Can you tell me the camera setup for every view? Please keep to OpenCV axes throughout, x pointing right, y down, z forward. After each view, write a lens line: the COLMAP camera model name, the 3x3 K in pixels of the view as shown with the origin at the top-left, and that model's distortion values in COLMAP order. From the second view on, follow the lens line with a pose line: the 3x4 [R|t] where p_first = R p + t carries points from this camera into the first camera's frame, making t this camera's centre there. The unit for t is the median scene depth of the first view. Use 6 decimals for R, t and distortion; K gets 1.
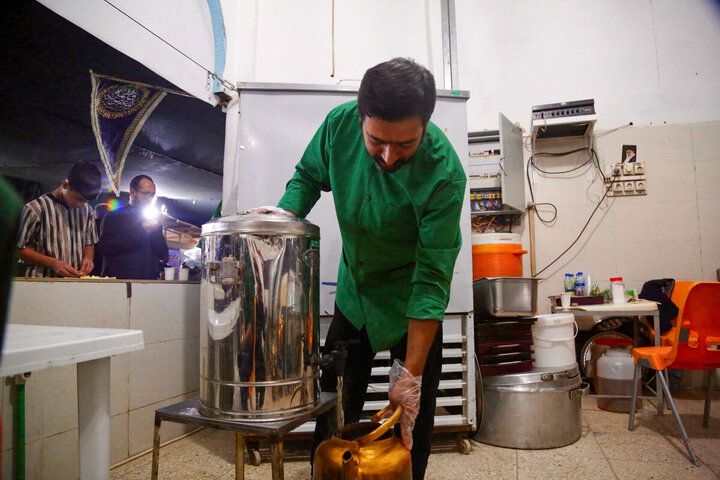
lens RADIAL K [[469.1, 0, 359.0], [0, 469.1, 258.1], [0, 0, 1]] dist [-0.068864, 0.005092]
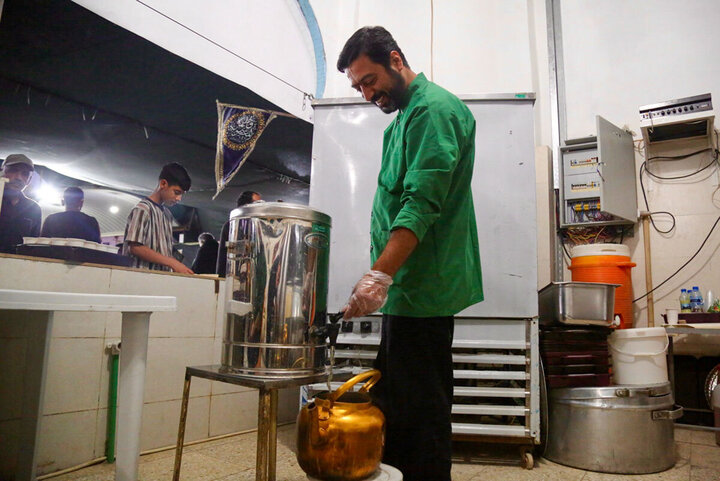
lens RADIAL K [[490.2, 0, 364.1], [0, 490.2, 244.0], [0, 0, 1]] dist [-0.113126, 0.063797]
pose [[0.964679, 0.002460, -0.263416, 0.150433], [-0.023080, 0.996900, -0.075212, 0.044605], [0.262414, 0.078635, 0.961746, -0.049248]]
